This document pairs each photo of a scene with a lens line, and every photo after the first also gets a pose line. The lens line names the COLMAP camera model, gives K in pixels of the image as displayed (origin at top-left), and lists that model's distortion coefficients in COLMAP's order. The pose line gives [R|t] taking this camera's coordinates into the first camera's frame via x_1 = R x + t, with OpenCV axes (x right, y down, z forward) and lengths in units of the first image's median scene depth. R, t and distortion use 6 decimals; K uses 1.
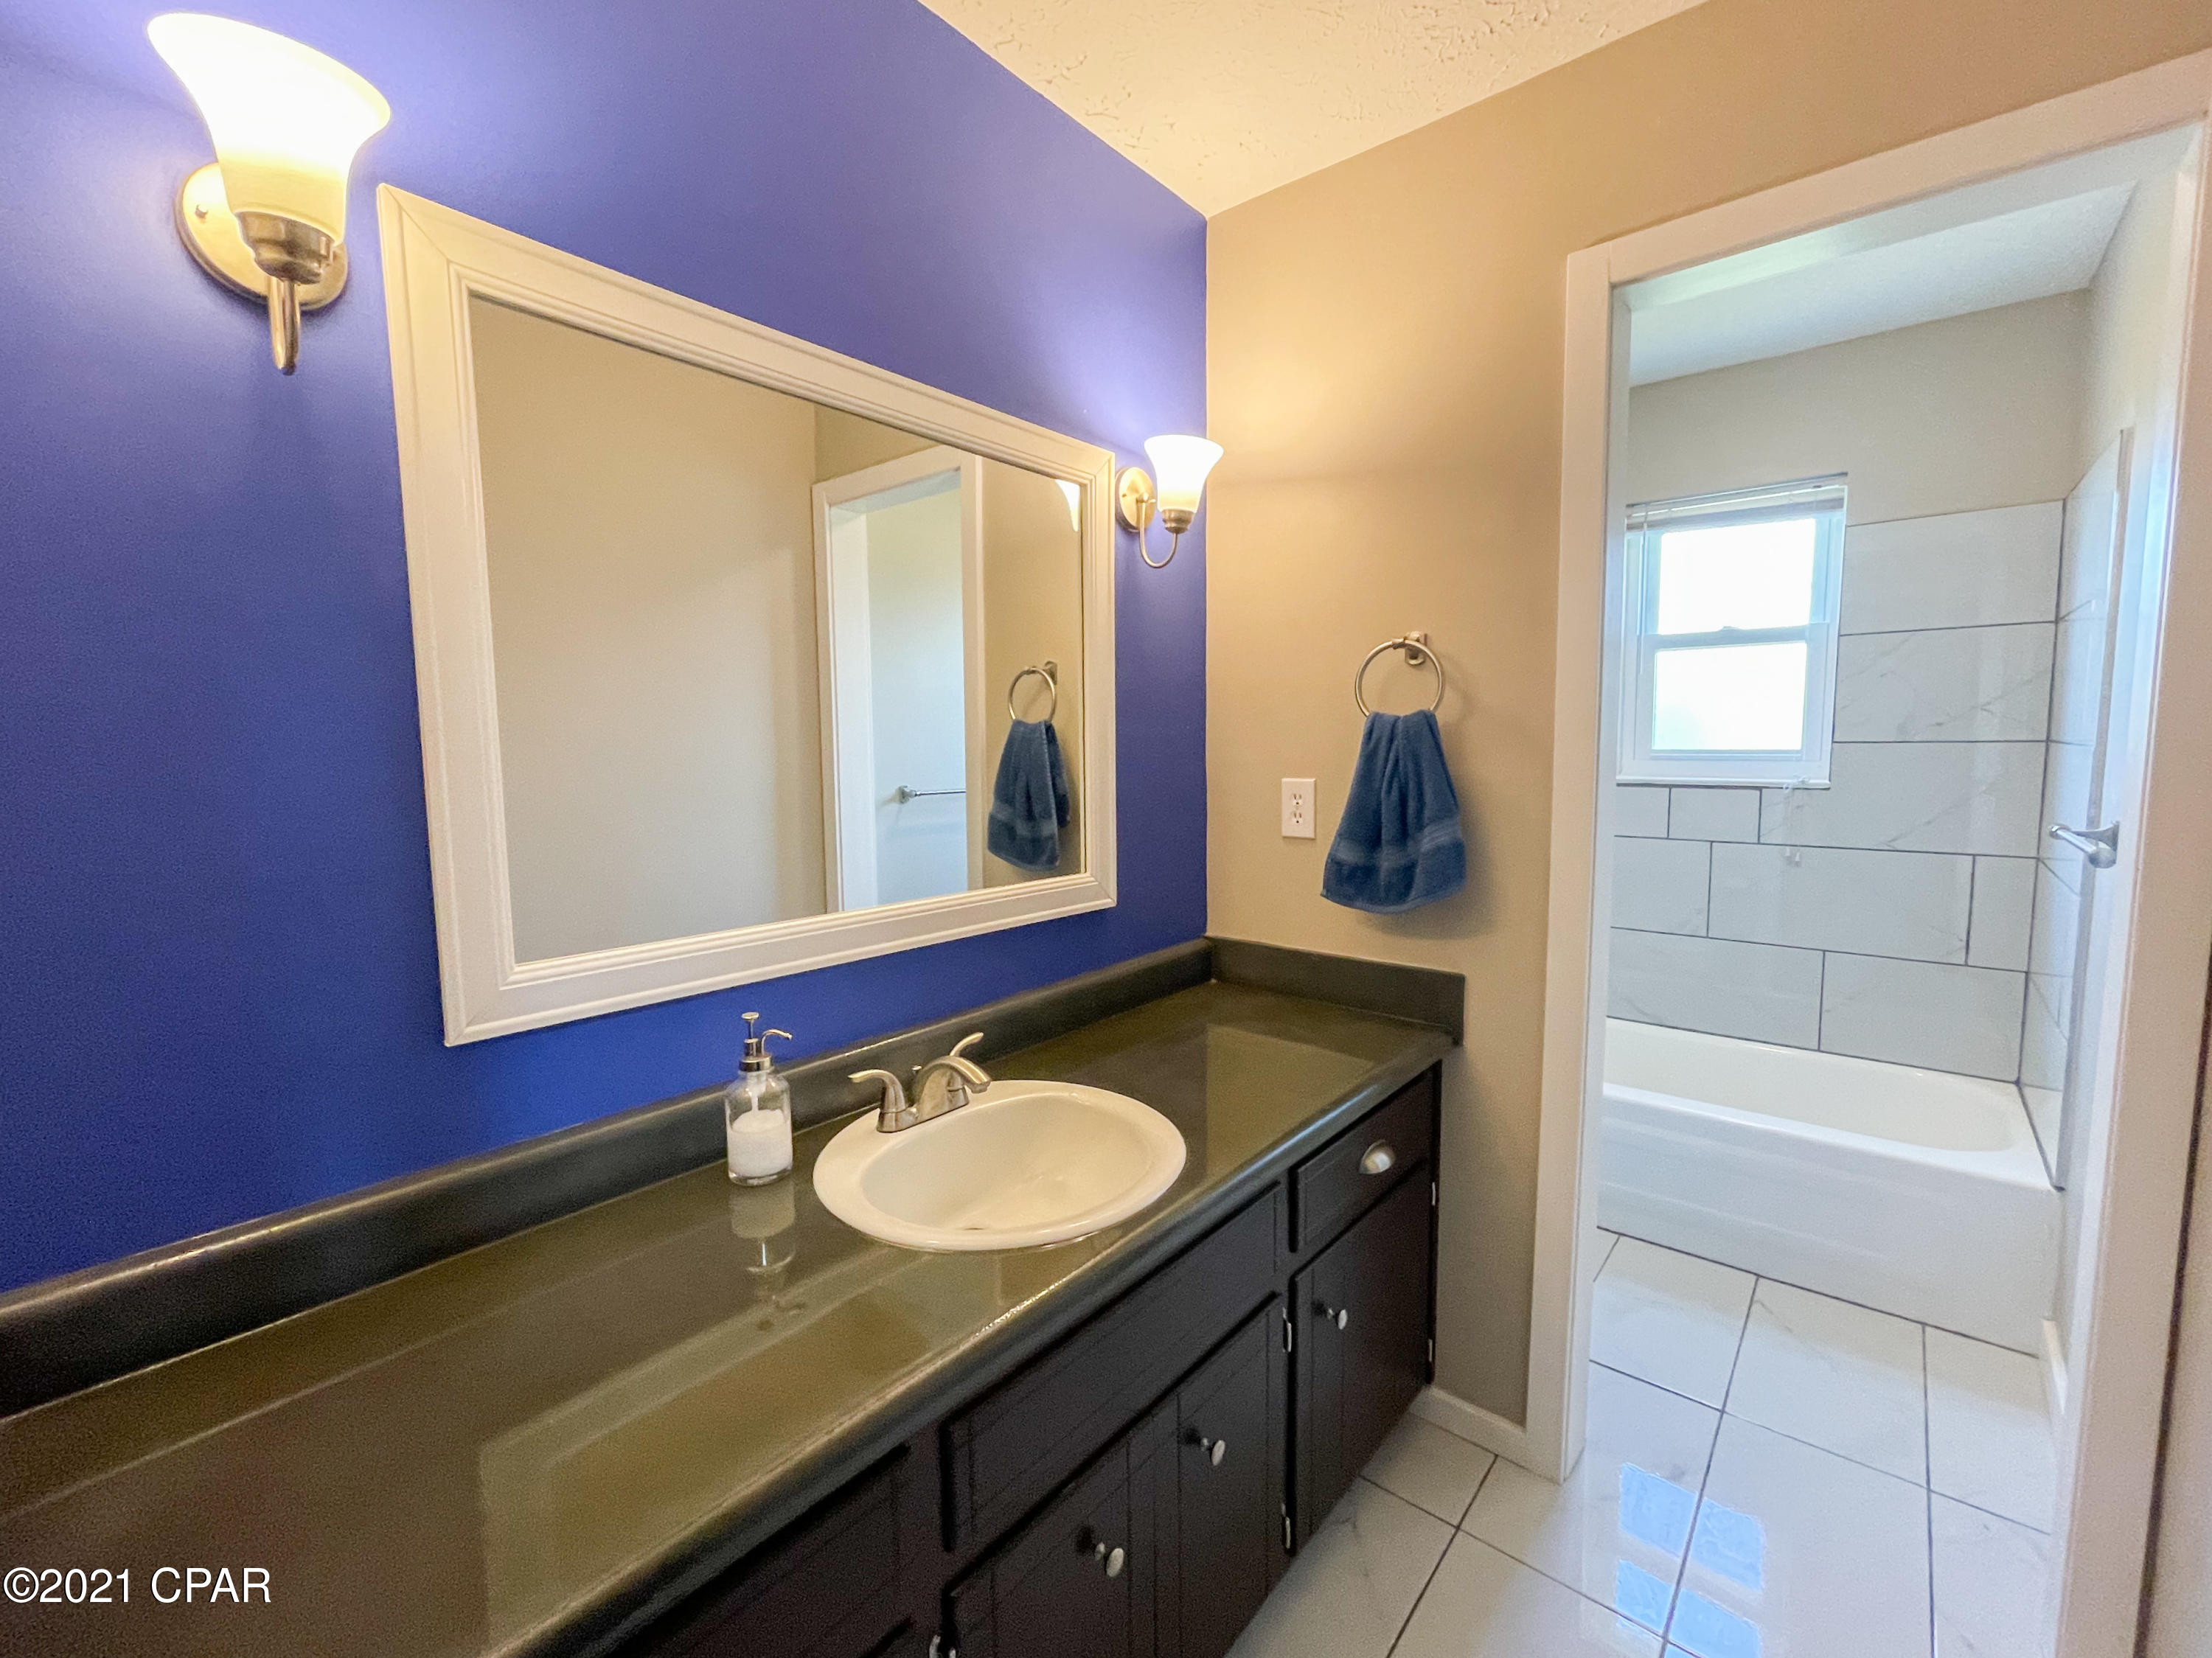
lens RADIAL K [[893.3, 0, 1116.7], [0, 893.3, 825.8], [0, 0, 1]] dist [-0.003401, -0.000033]
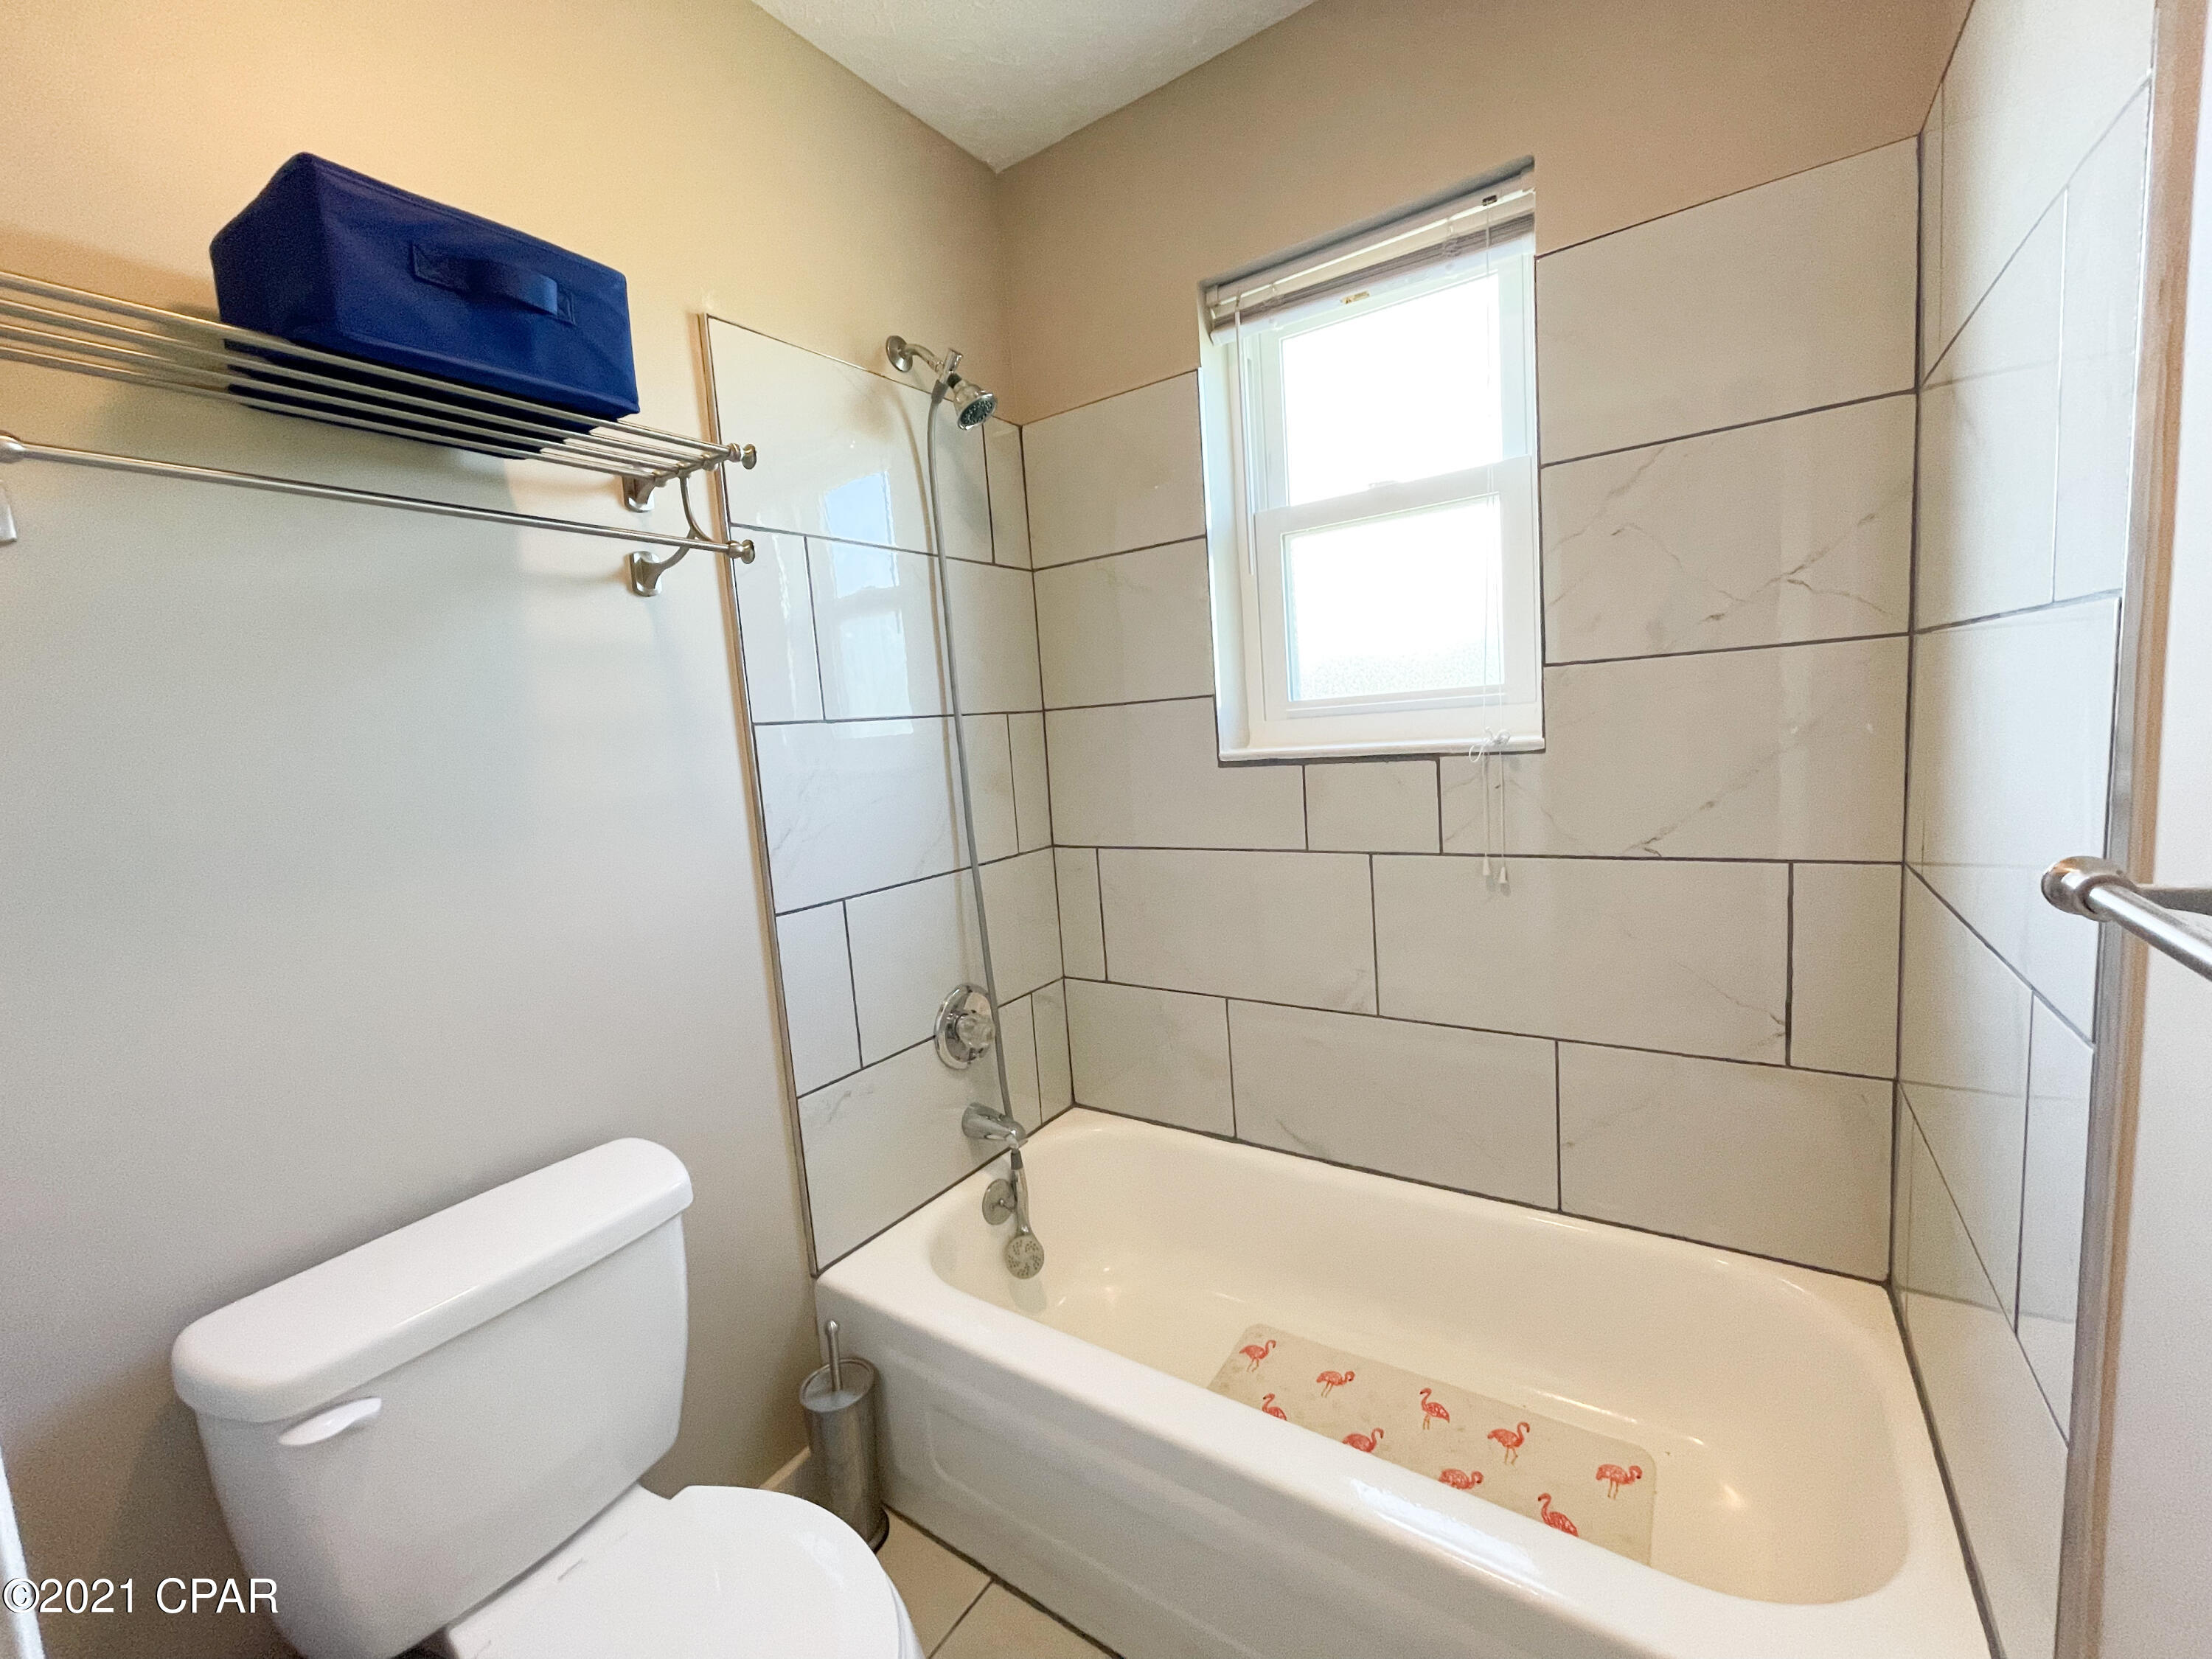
lens RADIAL K [[893.4, 0, 1094.9], [0, 893.4, 831.5], [0, 0, 1]] dist [-0.003401, -0.000033]
pose [[0.992283, -0.064130, 0.106117, 0.459655], [0.063315, 0.997933, 0.011033, -0.015227], [-0.106605, -0.004229, 0.994292, 0.477996]]
